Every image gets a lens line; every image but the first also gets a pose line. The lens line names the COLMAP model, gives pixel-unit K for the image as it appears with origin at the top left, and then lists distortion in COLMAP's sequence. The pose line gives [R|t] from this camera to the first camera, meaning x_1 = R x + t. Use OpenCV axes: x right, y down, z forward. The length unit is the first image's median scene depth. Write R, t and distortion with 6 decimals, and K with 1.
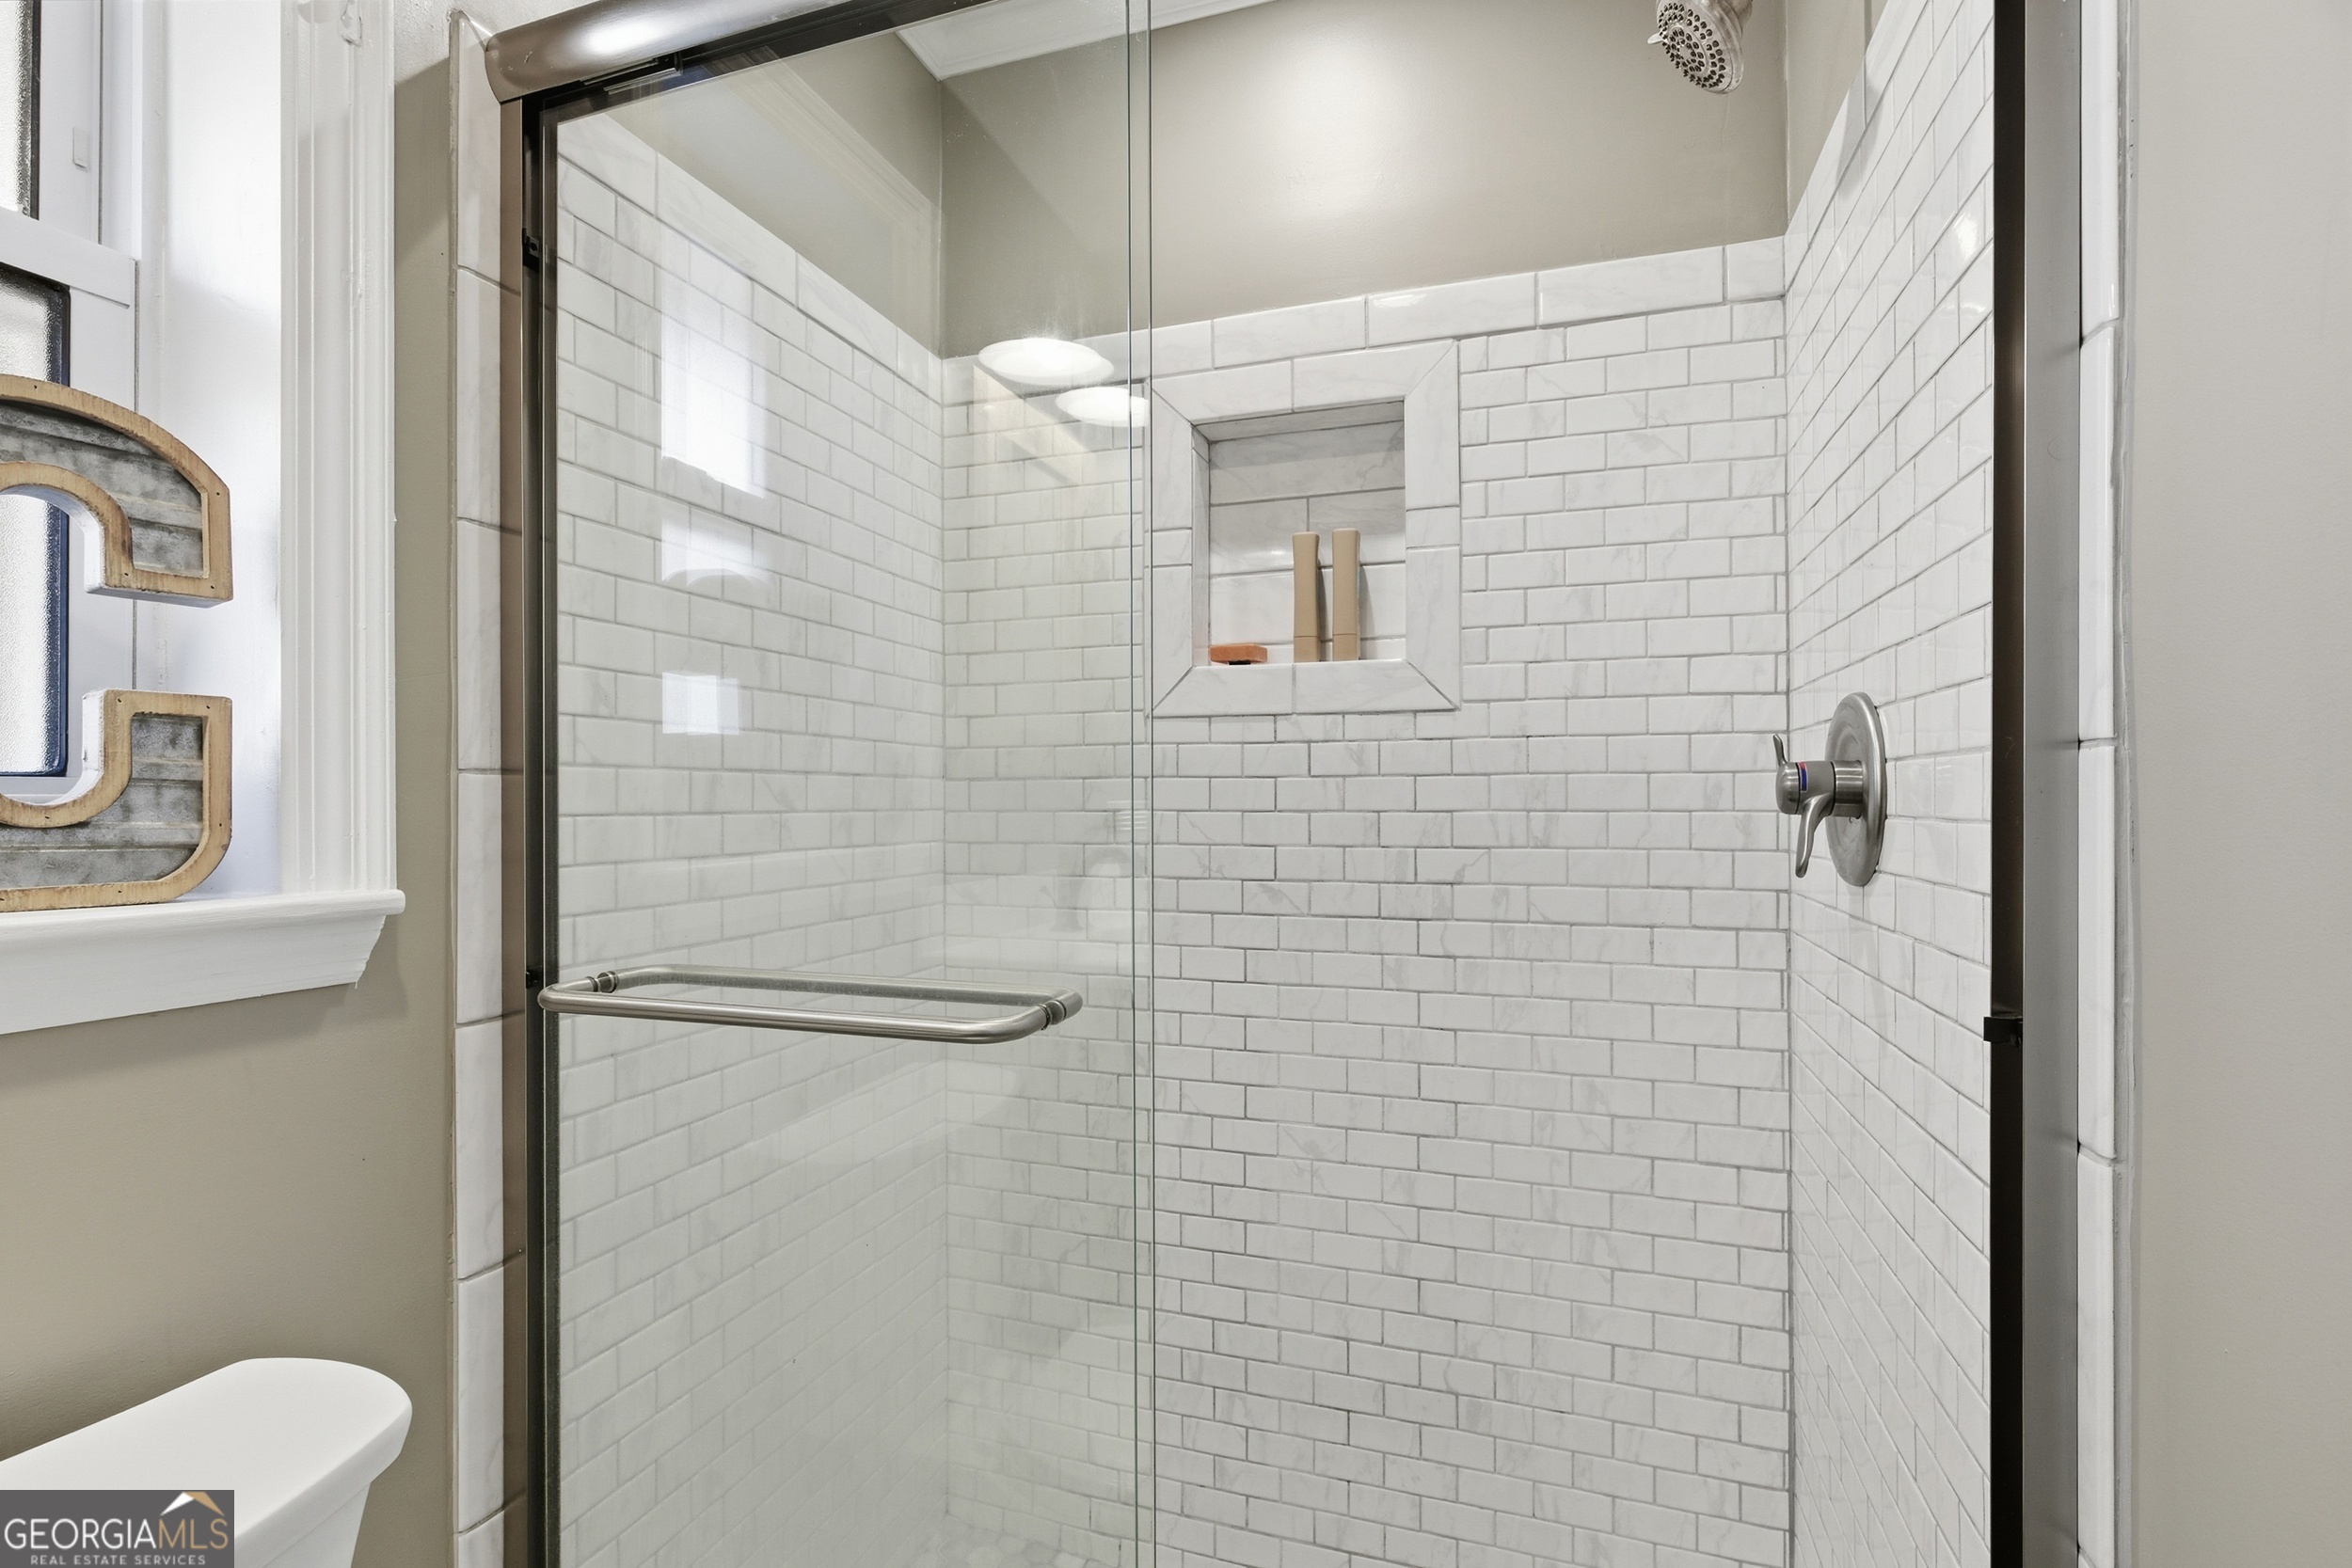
lens RADIAL K [[1068.9, 0, 1183.2], [0, 1068.9, 793.6], [0, 0, 1]] dist [-0.005421, 0.000782]
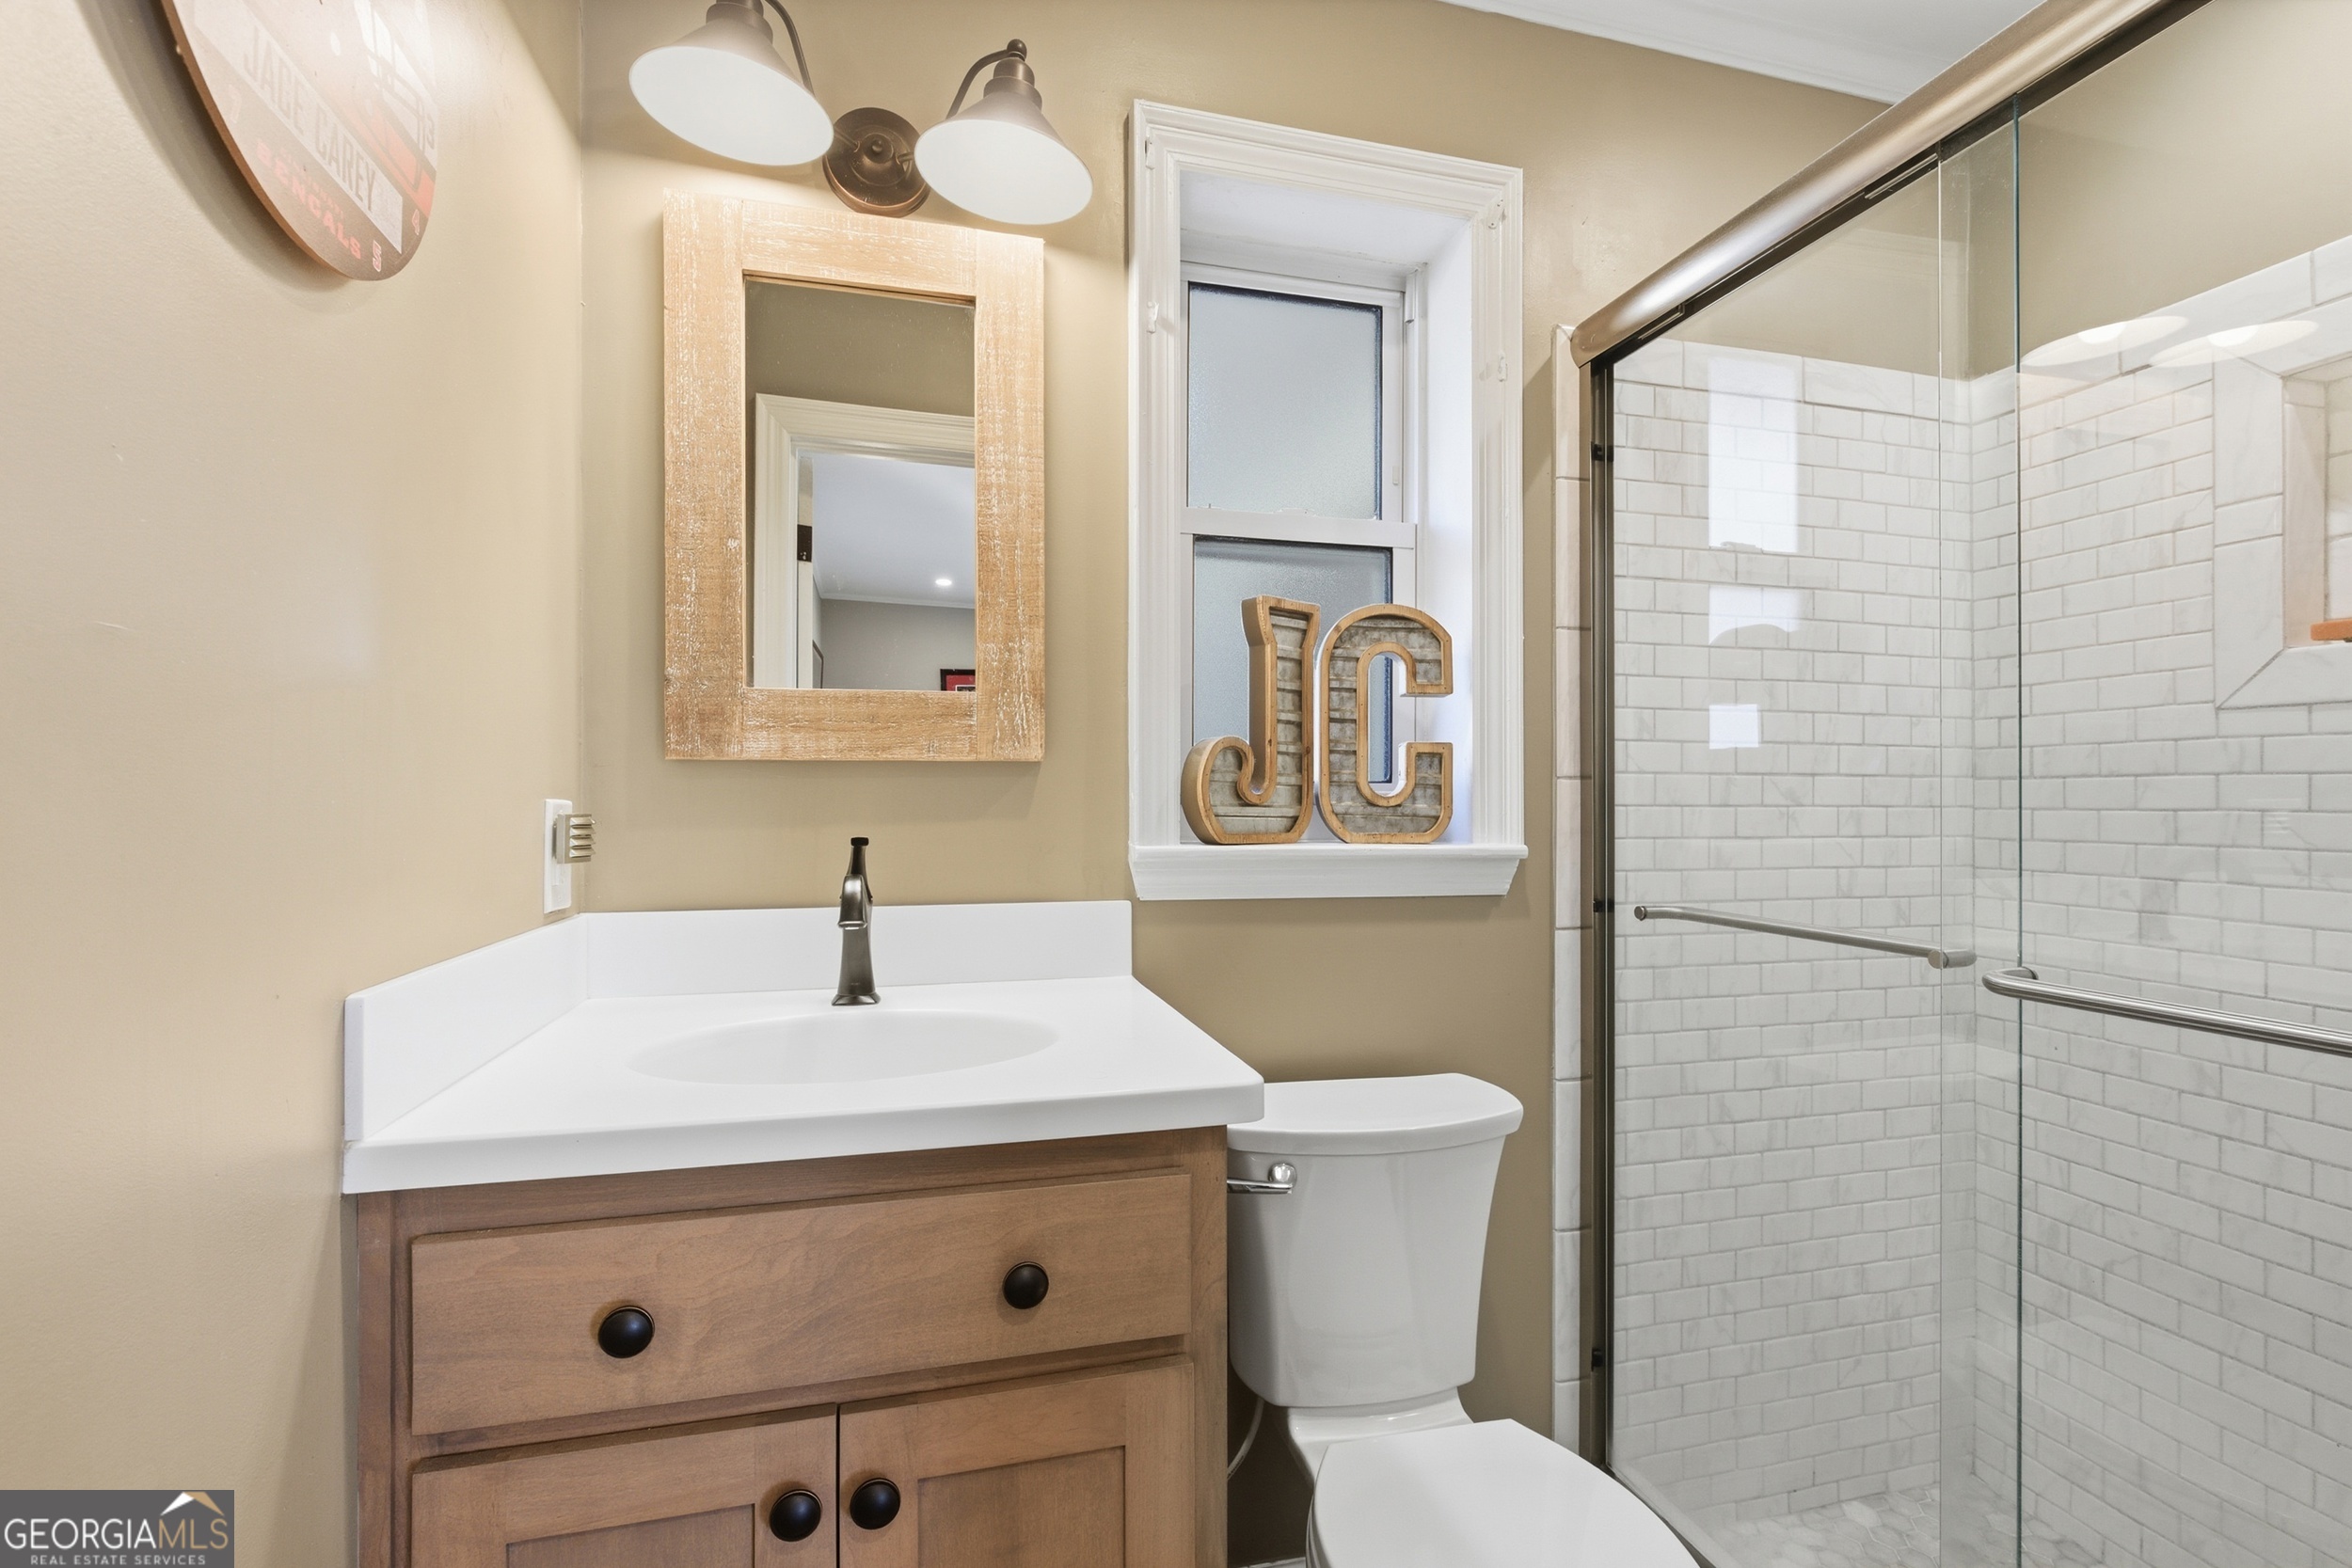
lens RADIAL K [[1068.9, 0, 1181.5], [0, 1068.9, 790.3], [0, 0, 1]] dist [-0.005421, 0.000782]
pose [[0.557531, -0.001837, -0.830154, 0.370549], [-0.000783, 0.999996, -0.002739, 0.003337], [0.830156, 0.002177, 0.557527, -0.410879]]
